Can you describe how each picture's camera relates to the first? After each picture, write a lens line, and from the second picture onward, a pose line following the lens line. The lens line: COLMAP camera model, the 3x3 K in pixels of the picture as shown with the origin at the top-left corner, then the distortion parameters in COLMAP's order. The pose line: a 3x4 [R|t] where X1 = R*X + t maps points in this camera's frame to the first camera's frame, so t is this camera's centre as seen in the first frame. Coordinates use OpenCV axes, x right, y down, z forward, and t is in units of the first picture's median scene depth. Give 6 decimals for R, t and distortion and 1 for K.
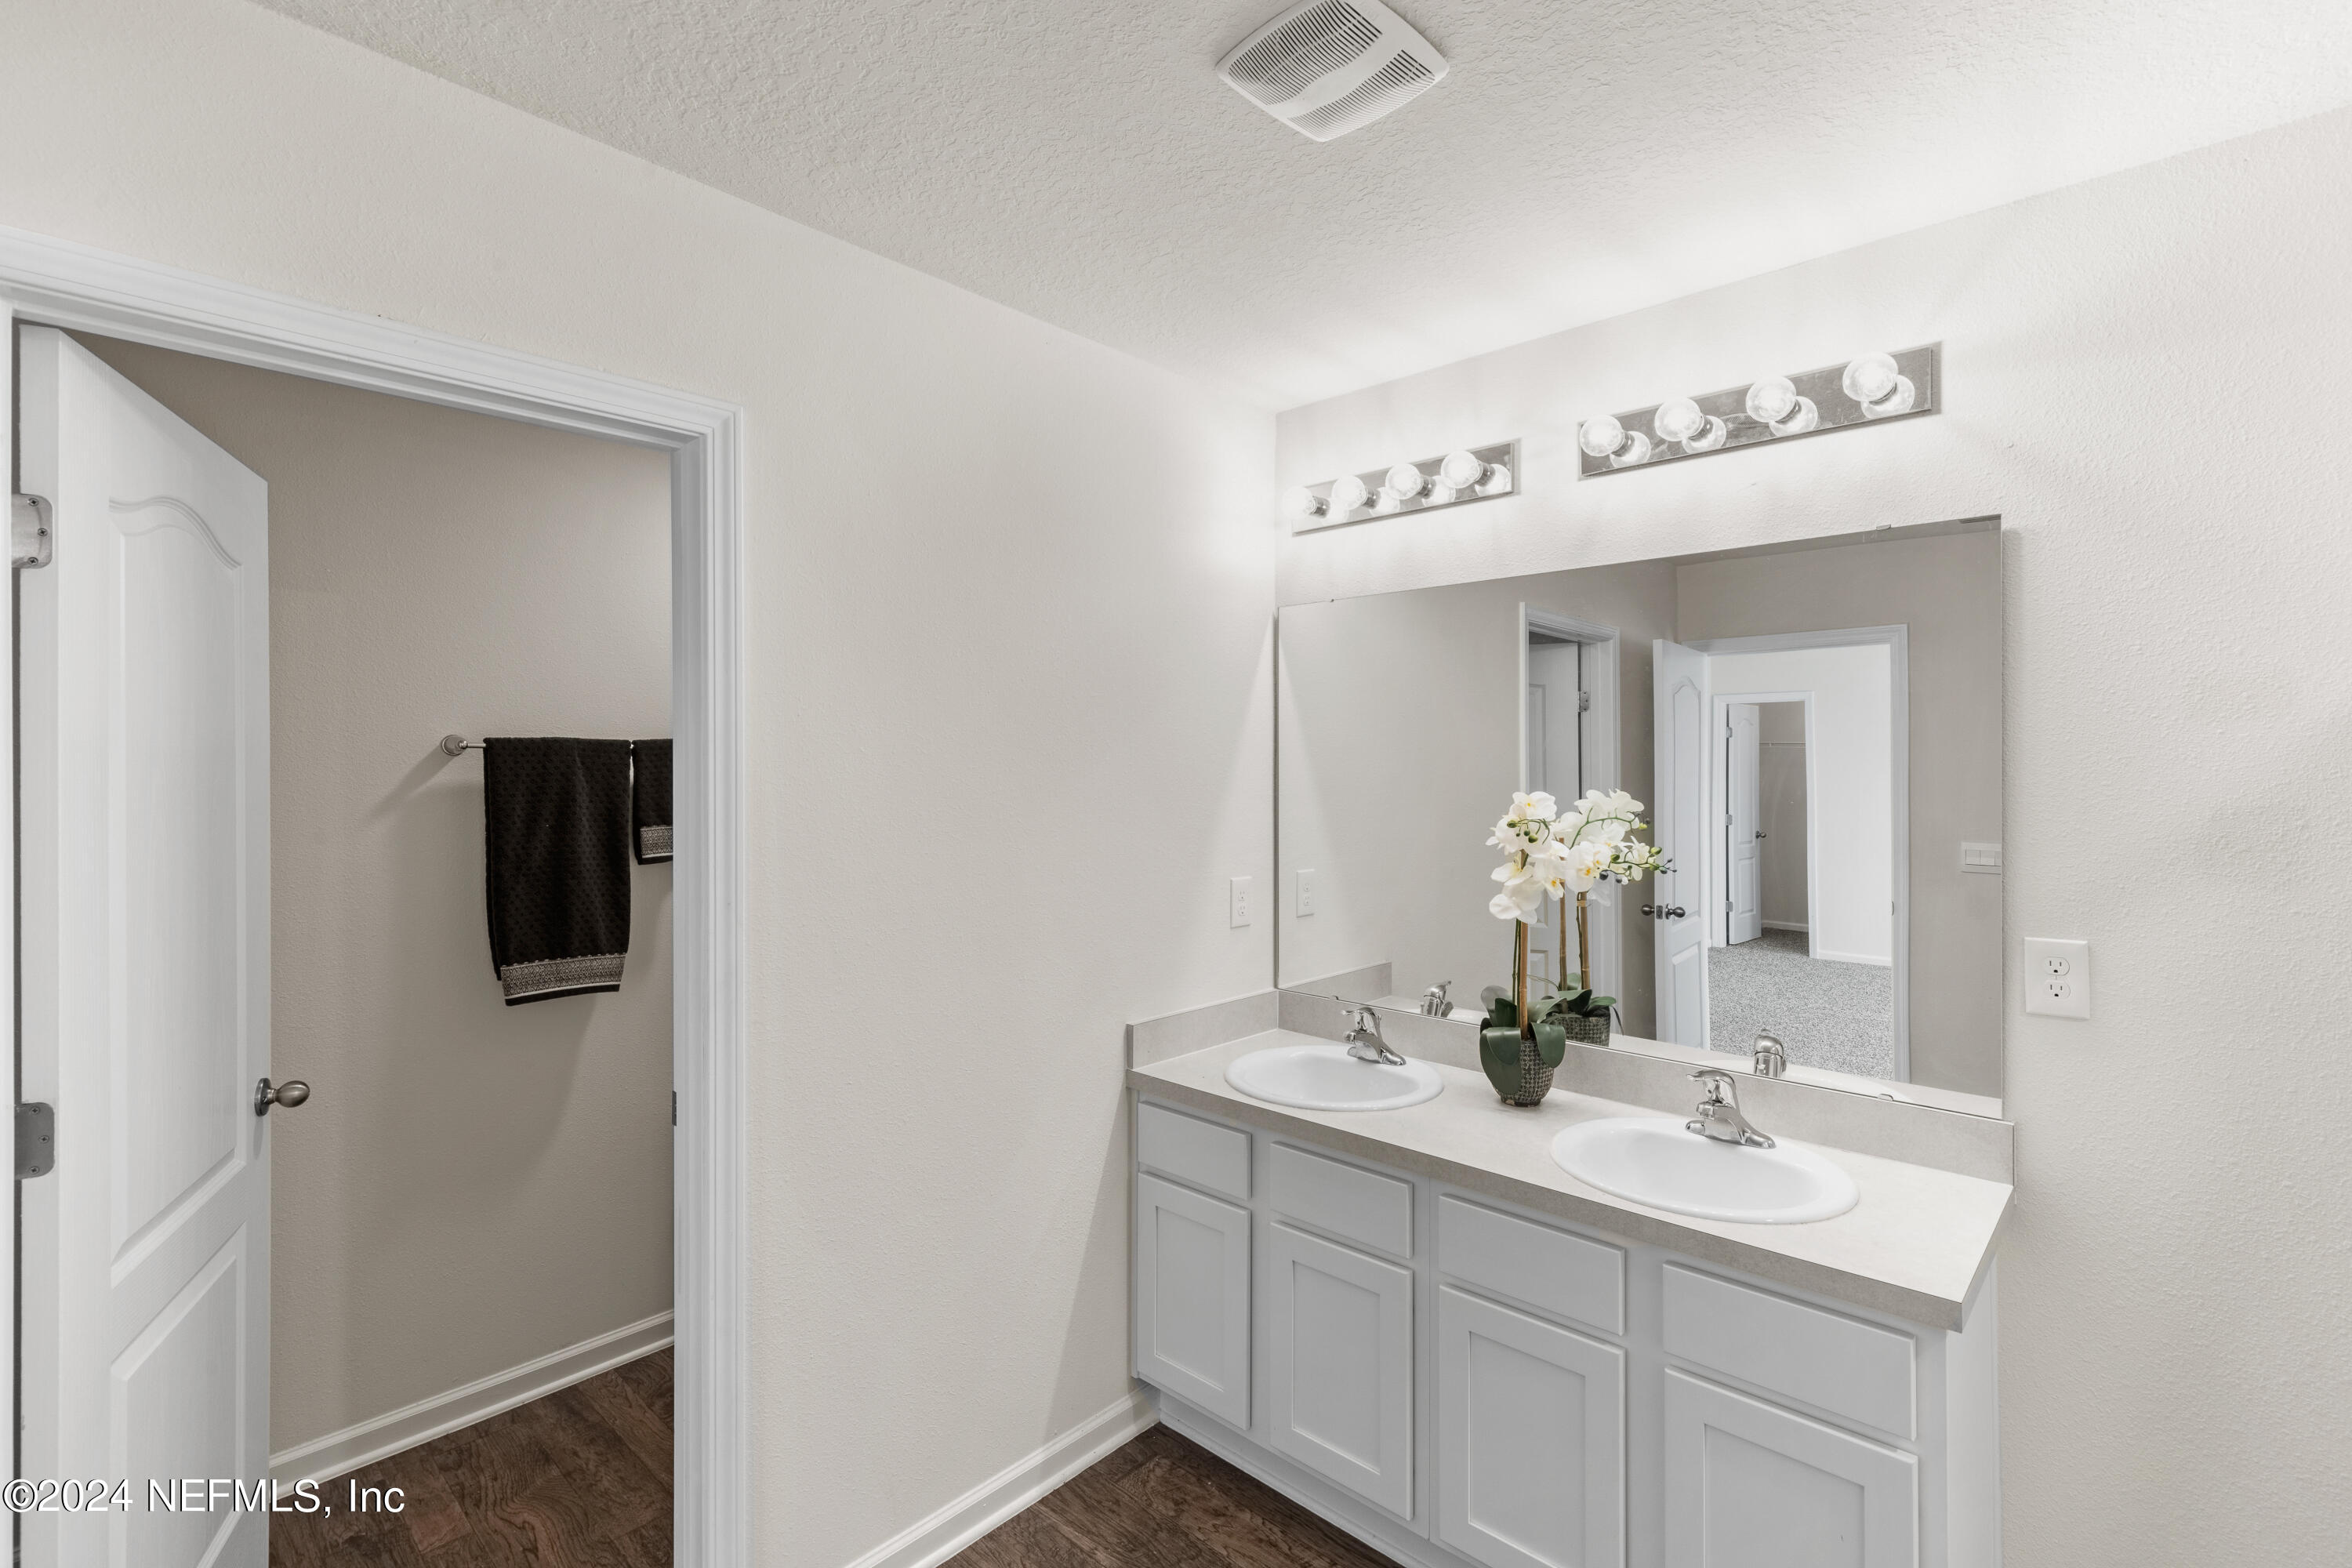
lens RADIAL K [[1076.1, 0, 1178.8], [0, 1076.1, 771.0], [0, 0, 1]] dist [0.009696, -0.000044]
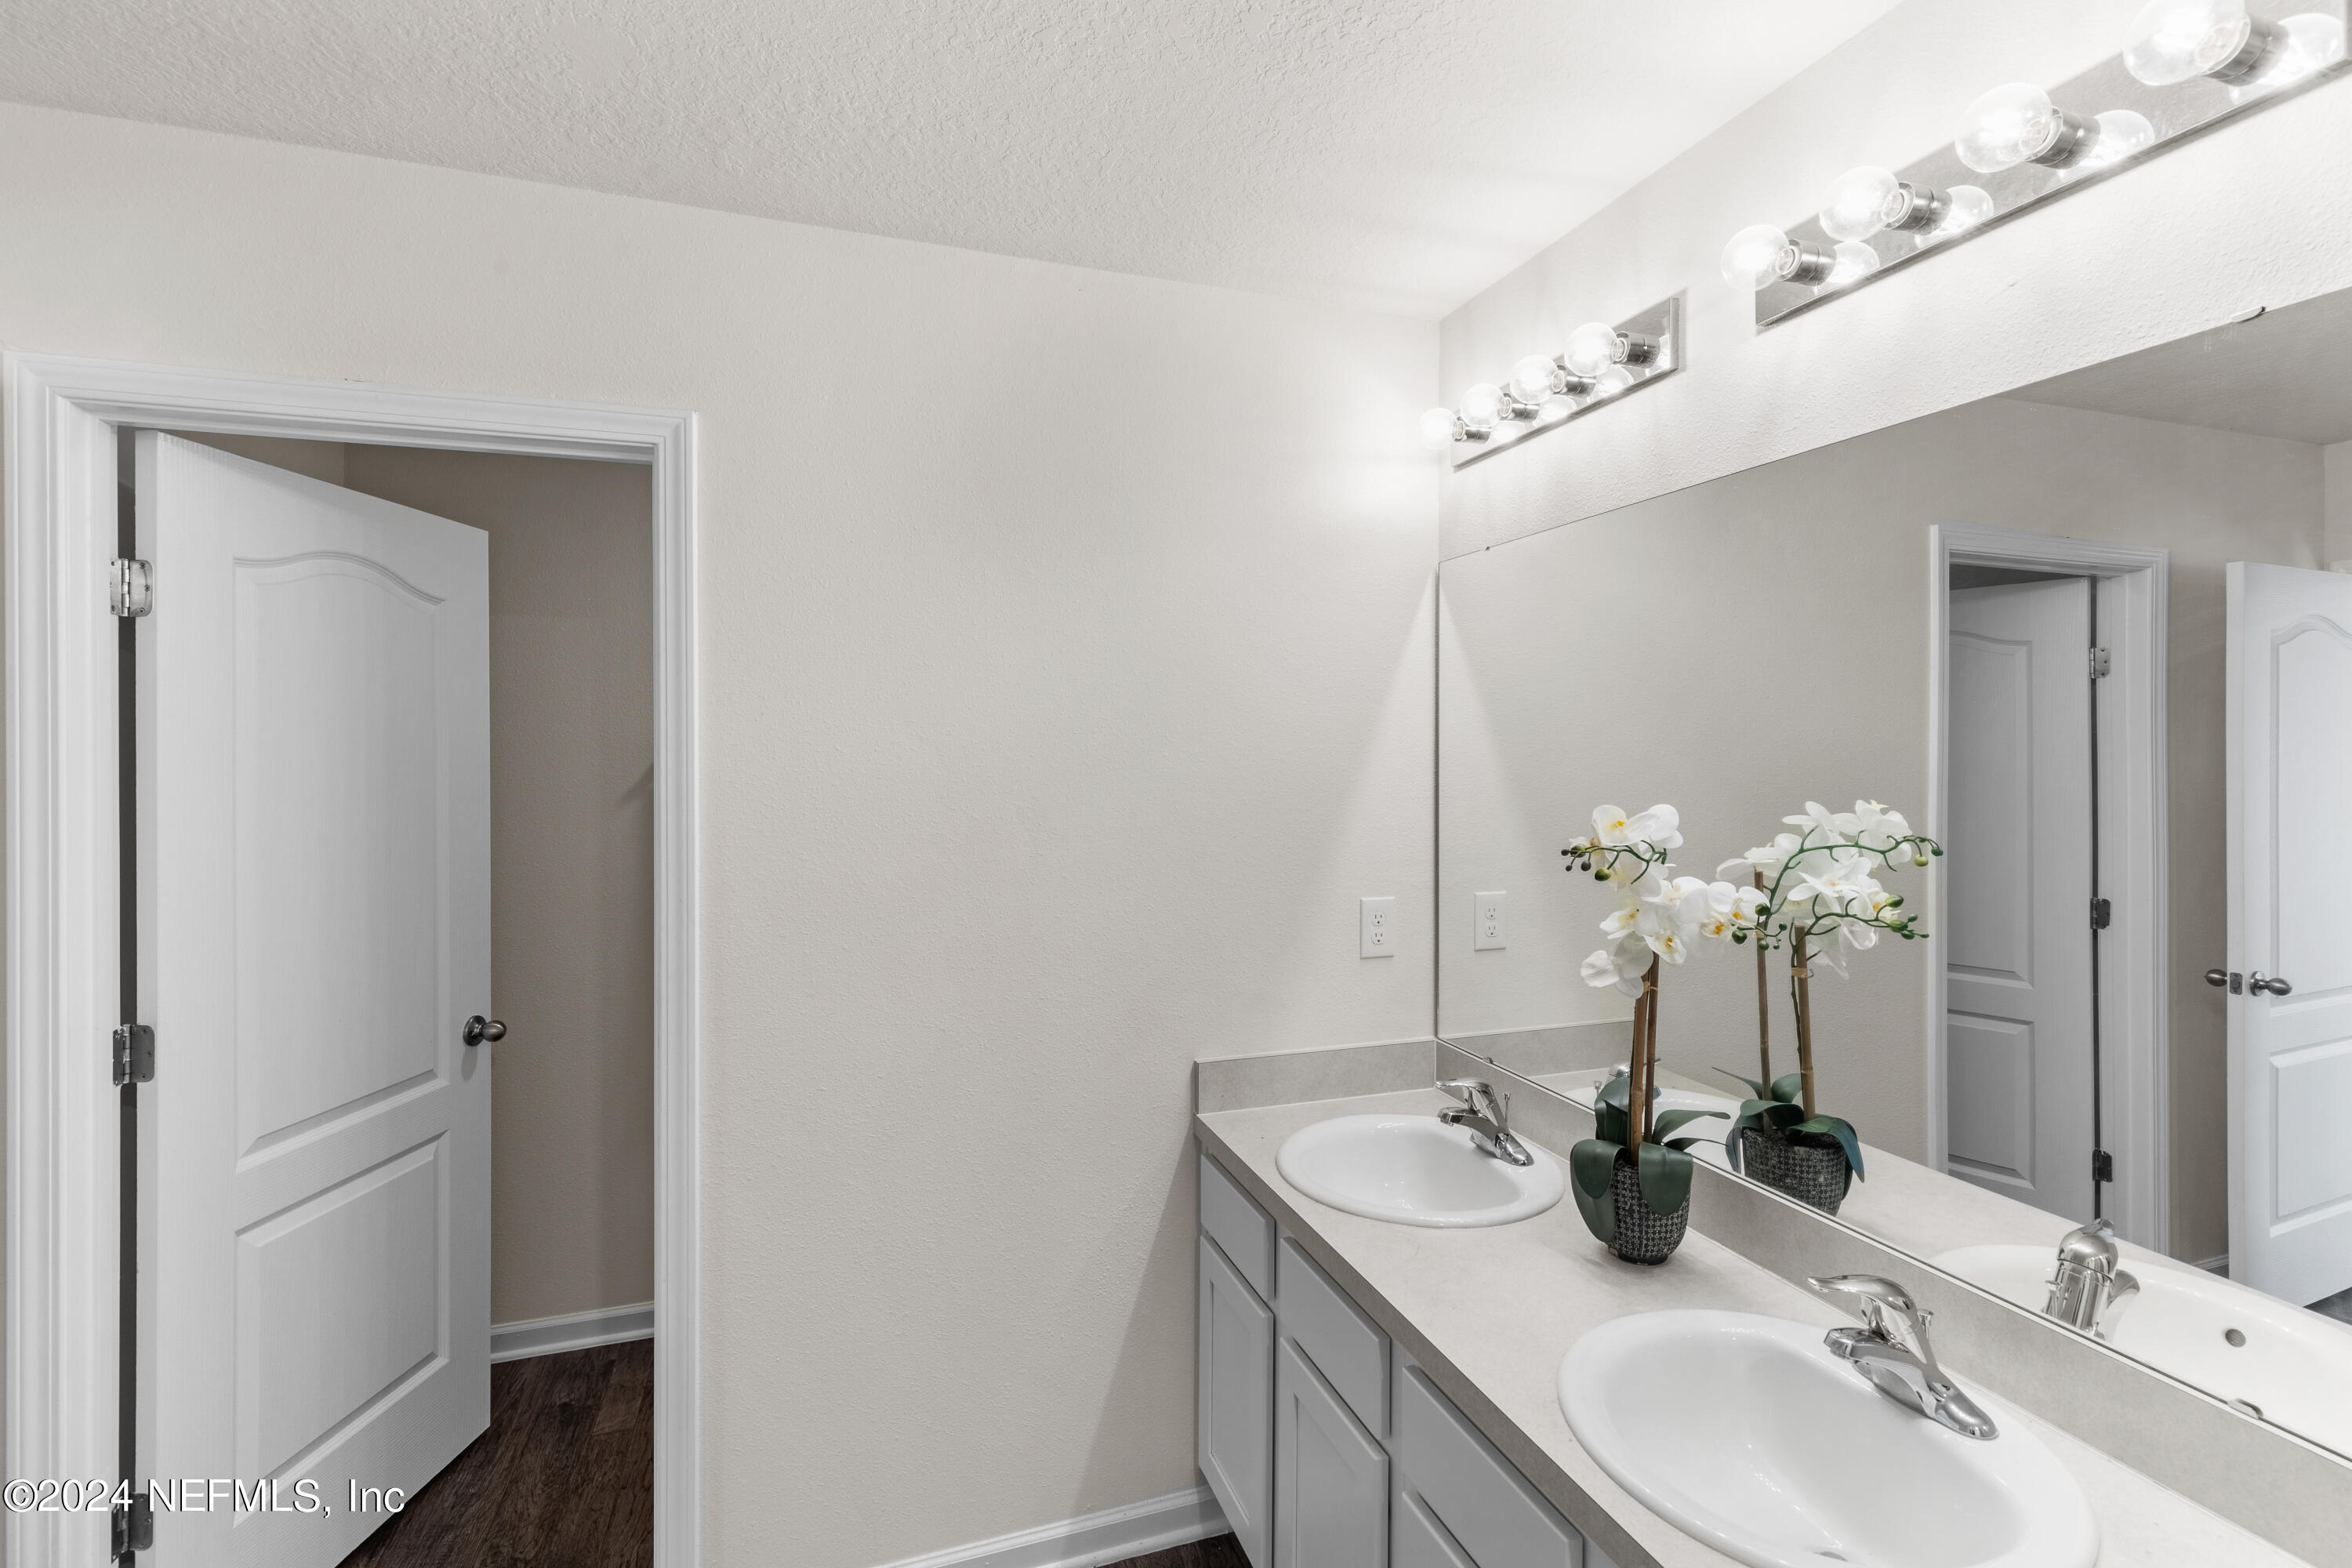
lens RADIAL K [[1076.1, 0, 1178.7], [0, 1076.1, 762.7], [0, 0, 1]] dist [0.009696, -0.000044]
pose [[0.882228, 0.003576, -0.470809, 0.355097], [-0.000508, 0.999978, 0.006642, -0.010670], [0.470823, -0.005621, 0.882210, 0.236637]]
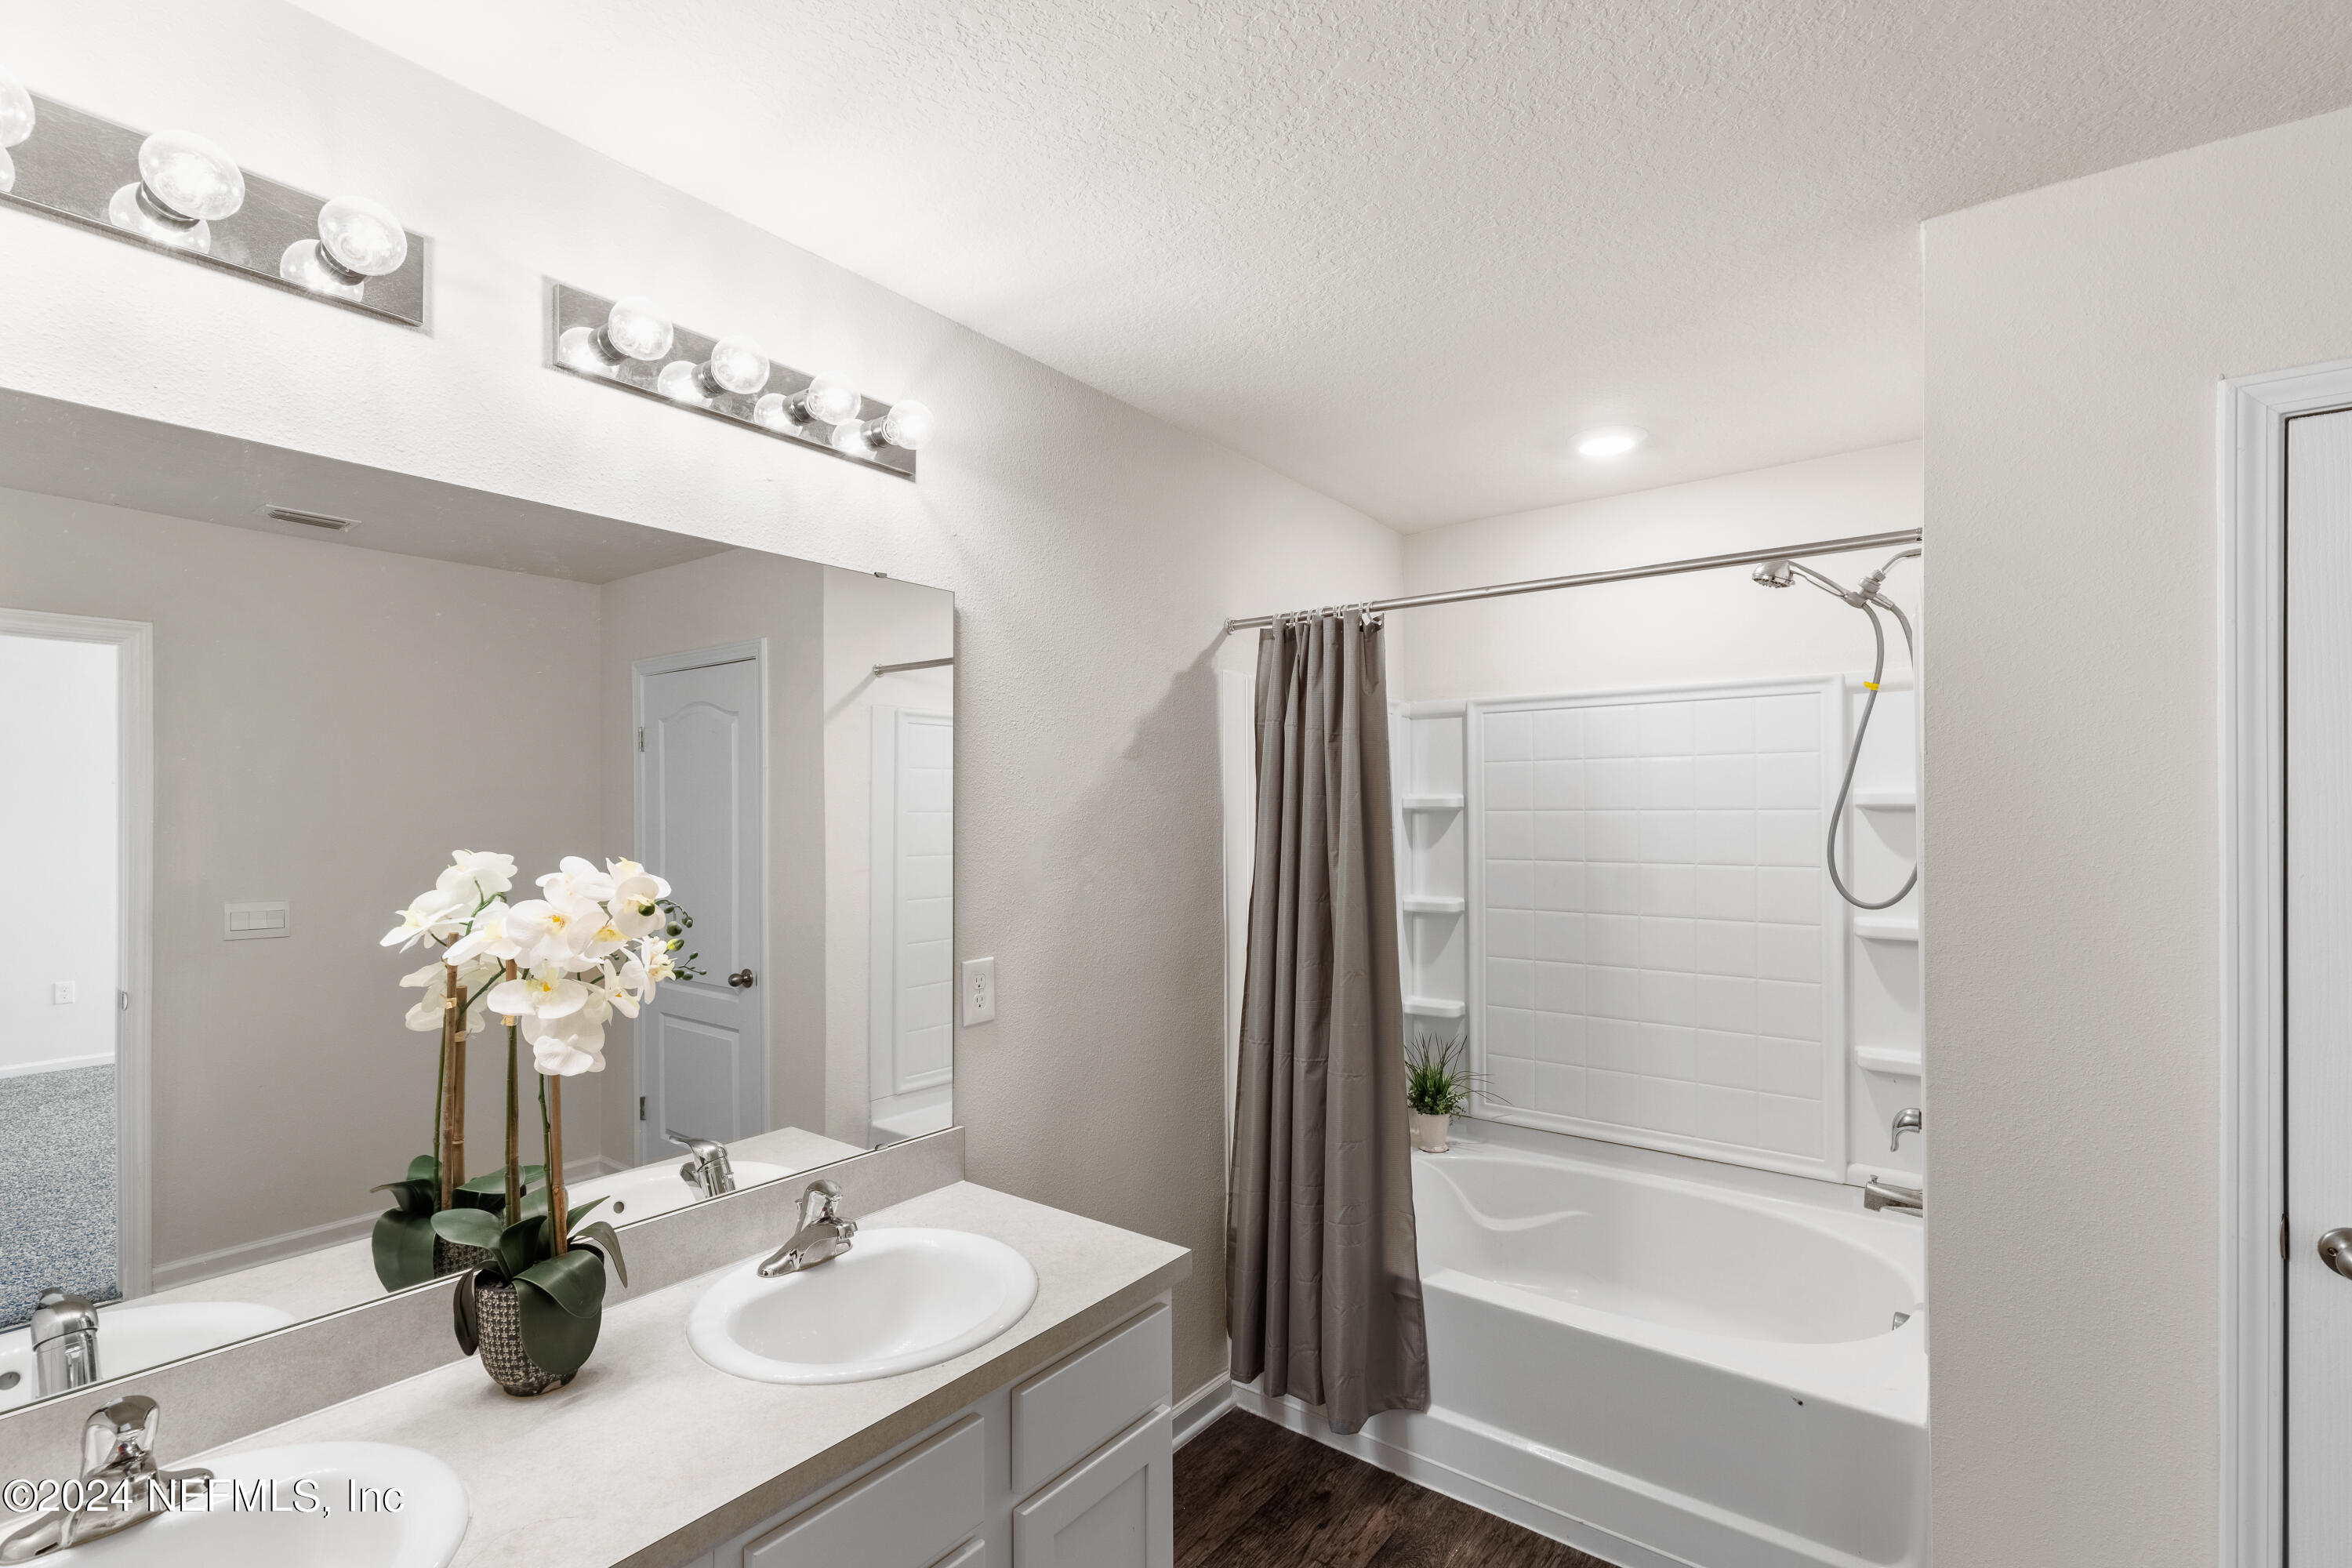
lens RADIAL K [[1076.1, 0, 1173.8], [0, 1076.1, 803.8], [0, 0, 1]] dist [0.009696, -0.000044]
pose [[-0.104911, 0.007105, 0.994456, -0.294458], [0.000426, 0.999975, -0.007099, -0.006796], [-0.994482, -0.000321, -0.104911, 0.664654]]
